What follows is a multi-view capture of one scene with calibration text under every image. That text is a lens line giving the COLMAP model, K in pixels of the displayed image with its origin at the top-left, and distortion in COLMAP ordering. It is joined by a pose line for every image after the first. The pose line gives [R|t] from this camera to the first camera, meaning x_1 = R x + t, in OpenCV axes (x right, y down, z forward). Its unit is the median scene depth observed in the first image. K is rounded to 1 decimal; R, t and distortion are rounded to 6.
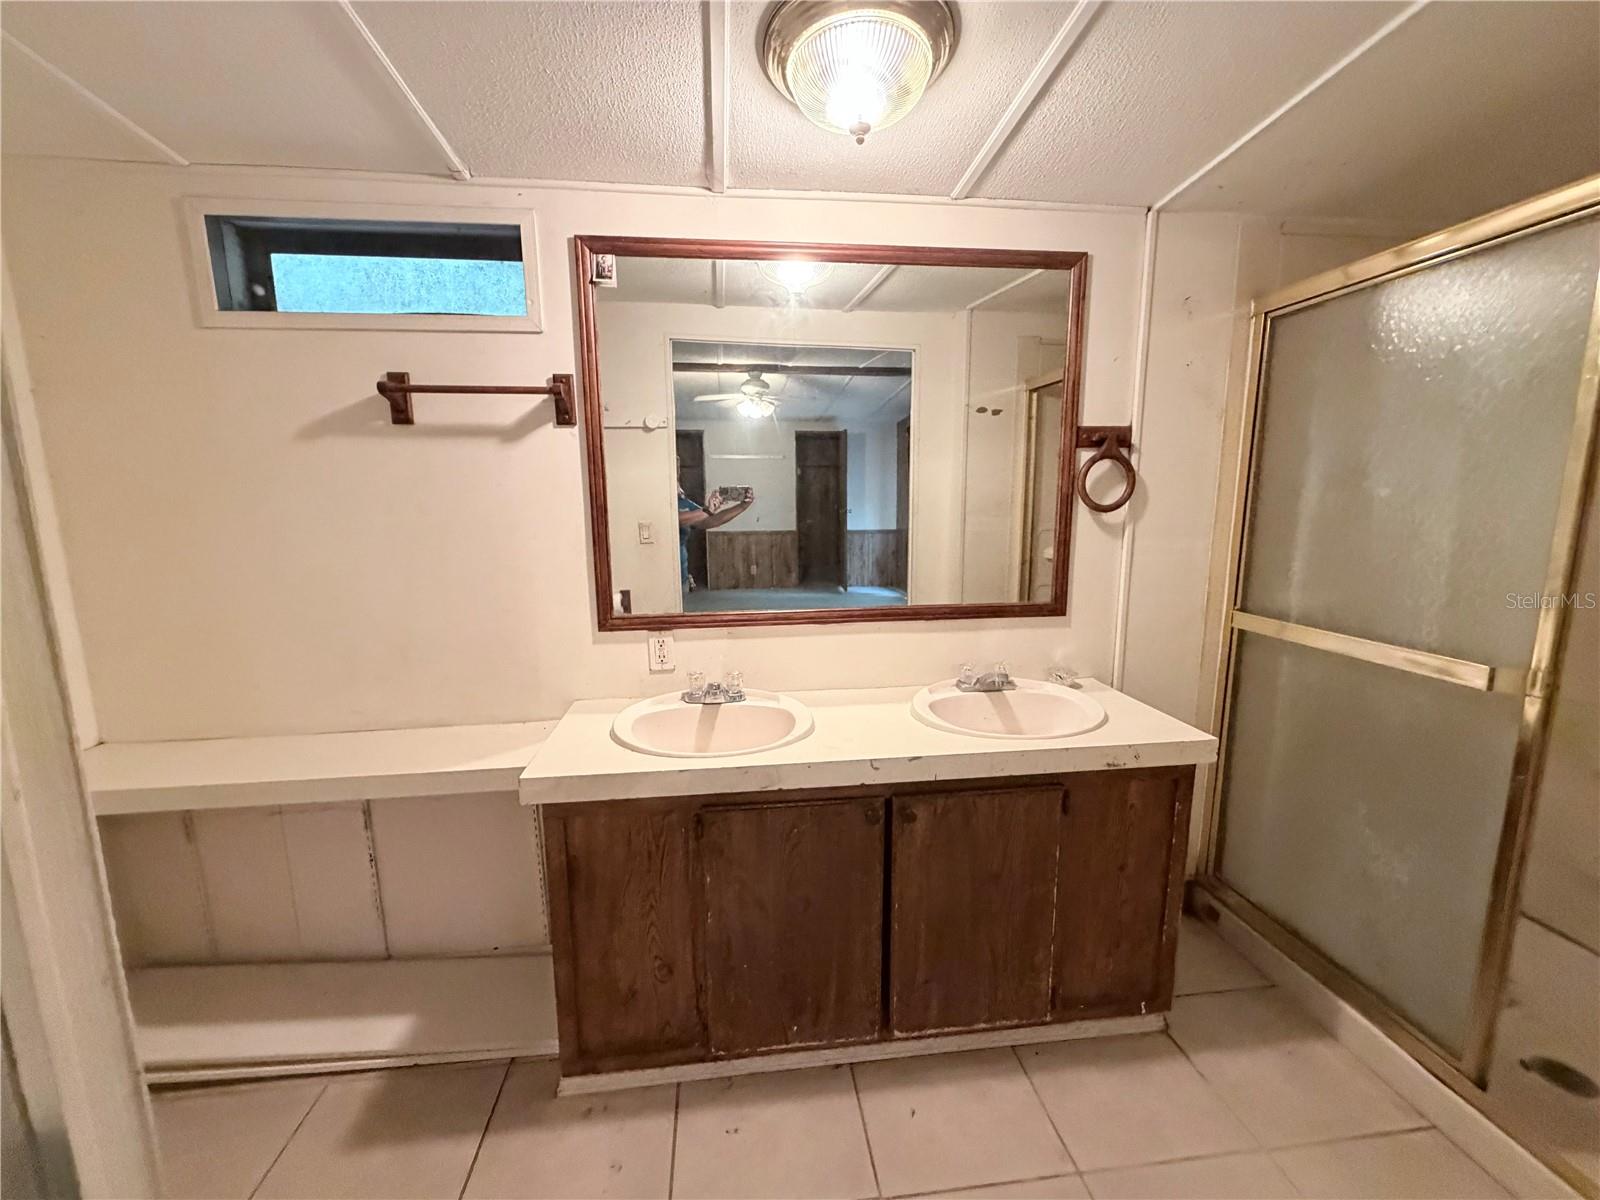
lens RADIAL K [[643.1, 0, 800.0], [0, 643.1, 600.0], [0, 0, 1]] dist [-0.000119, 0.000010]
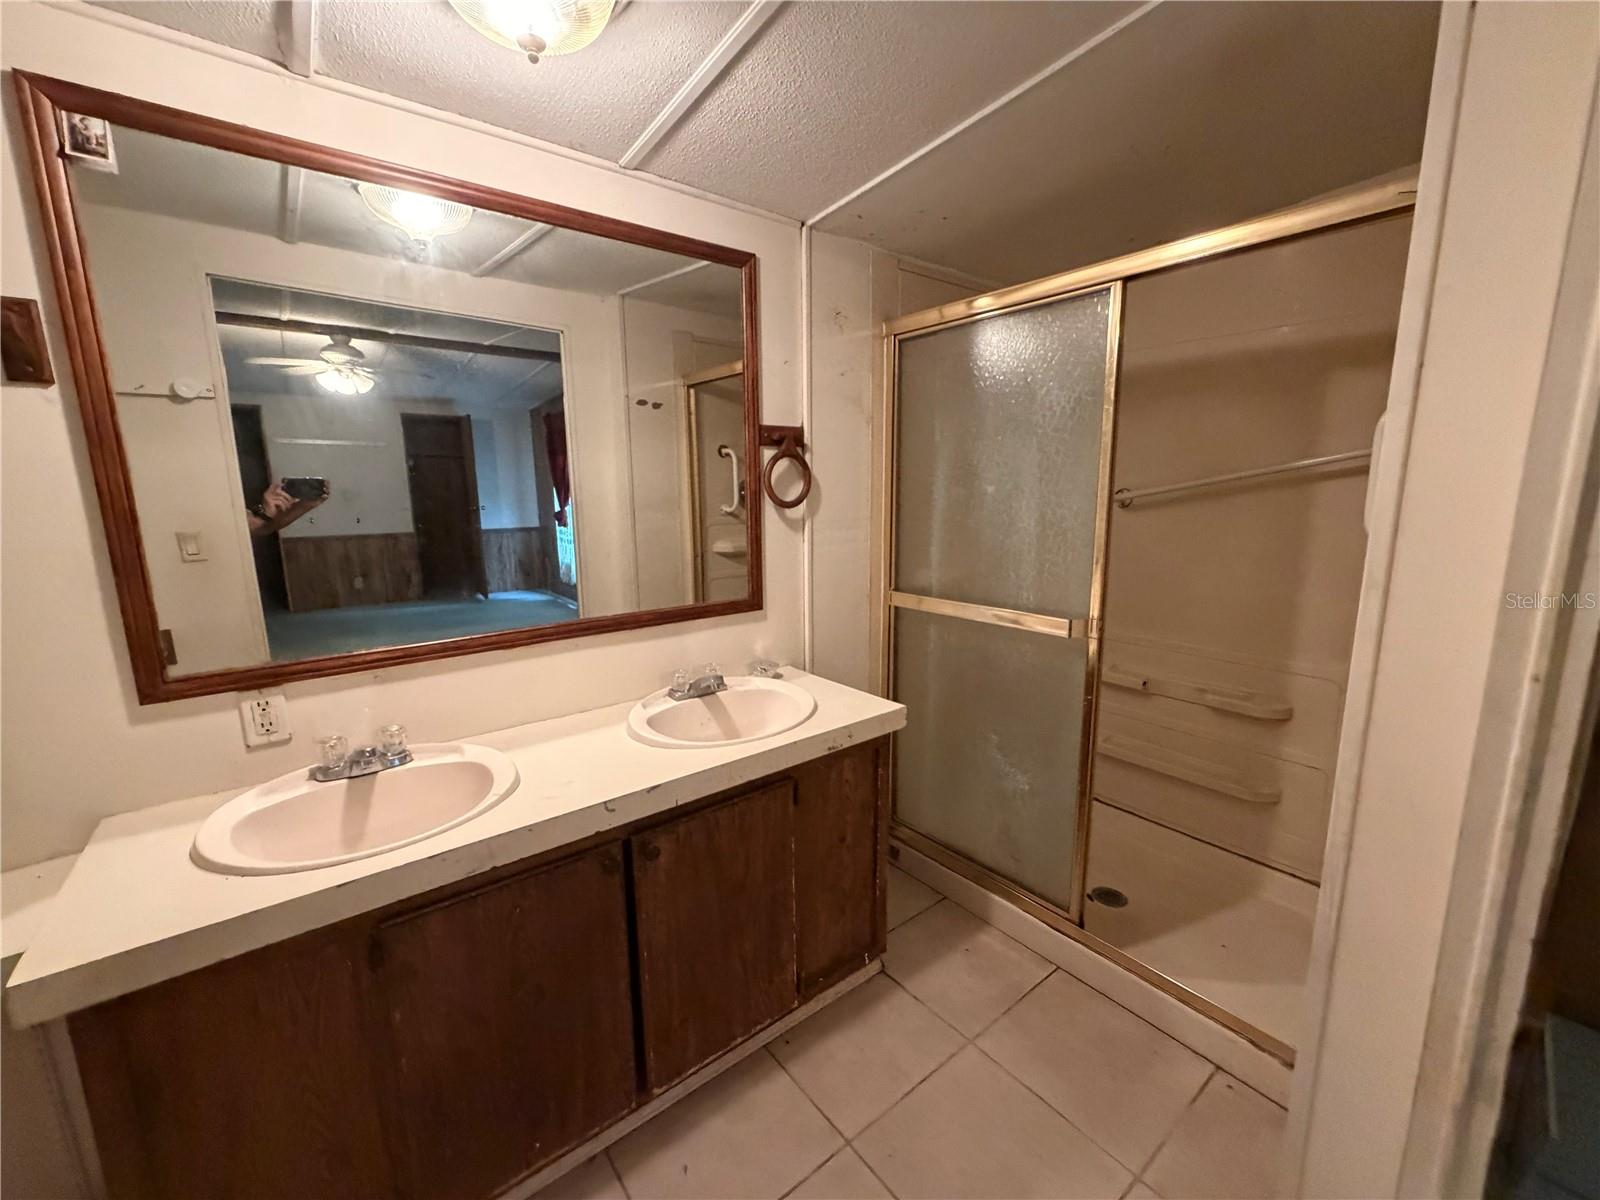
lens RADIAL K [[643.1, 0, 800.0], [0, 643.1, 600.0], [0, 0, 1]] dist [-0.000119, 0.000010]
pose [[0.854340, -0.091220, 0.511647, -0.066815], [0.086022, 0.995717, 0.033886, -0.022737], [-0.512547, 0.015063, 0.858527, 0.097982]]
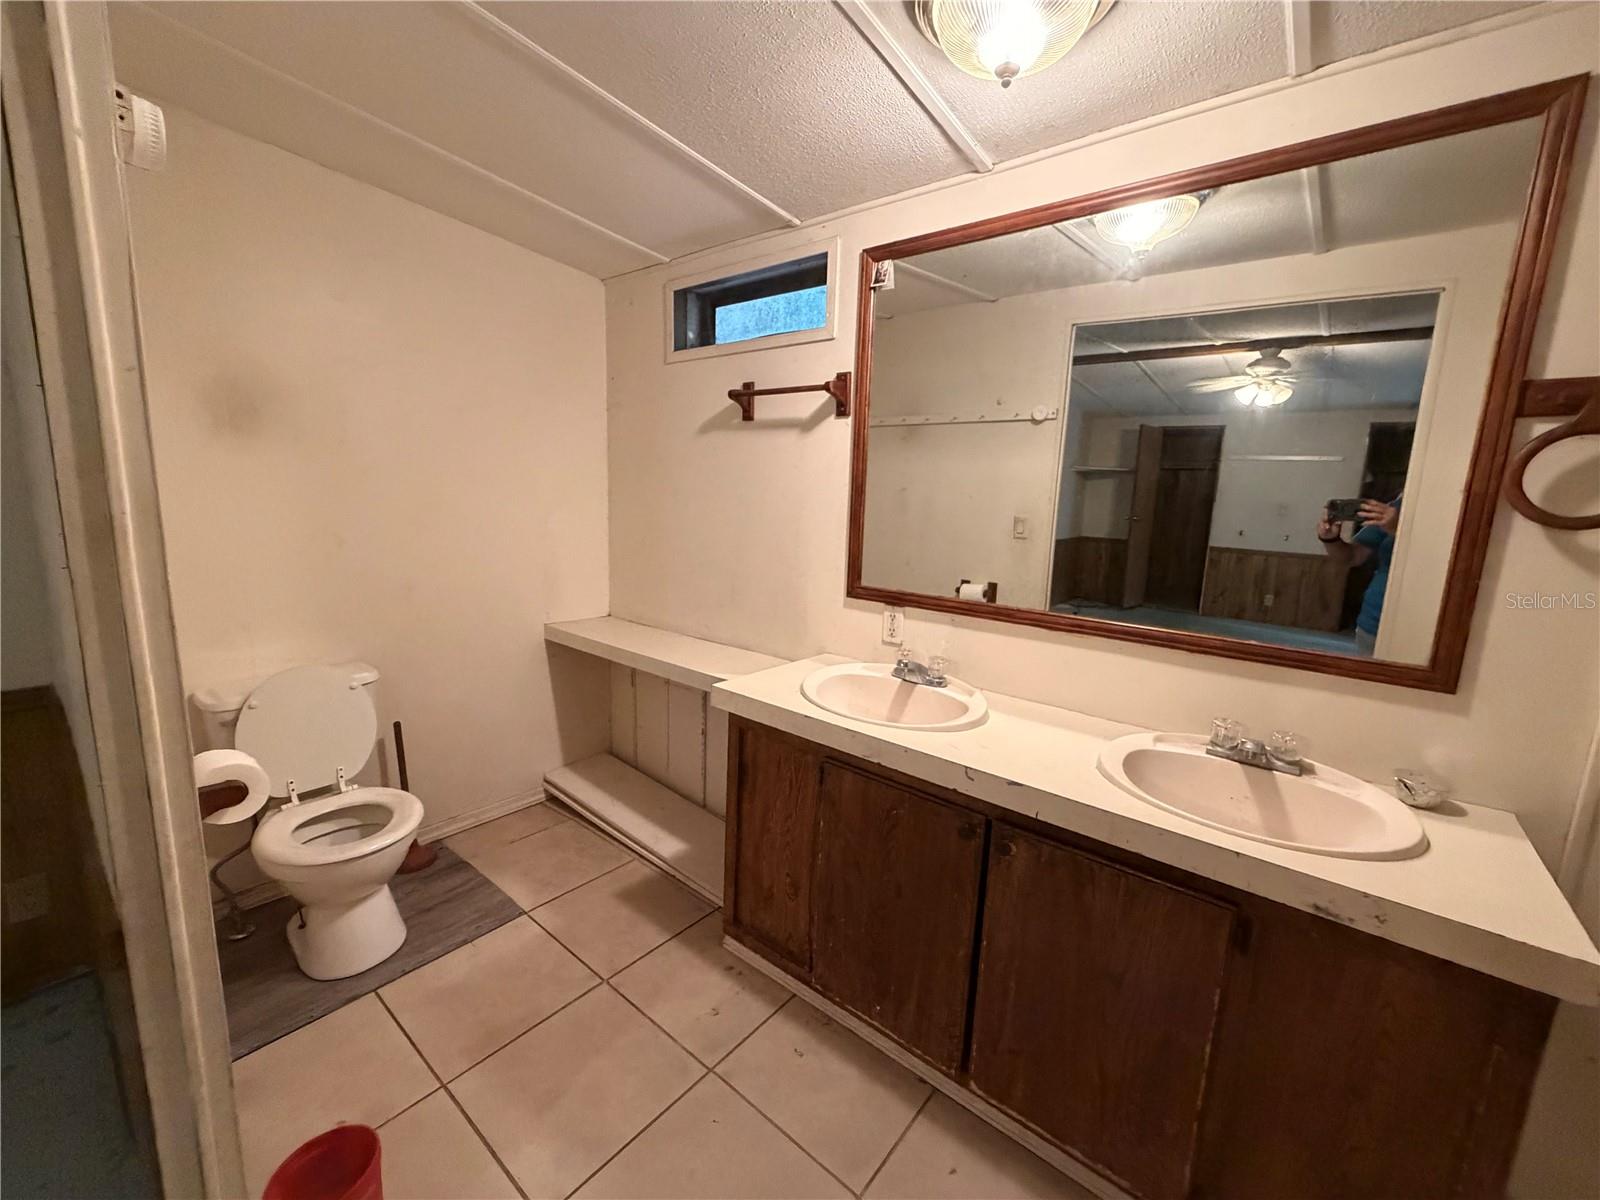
lens RADIAL K [[645.0, 0, 804.4], [0, 645.0, 602.4], [0, 0, 1]] dist [-0.000277, 0.000218]
pose [[0.694566, 0.157486, -0.701980, 0.449338], [-0.159906, 0.985133, 0.062793, -0.001431], [0.701433, 0.068637, 0.709423, 0.140624]]
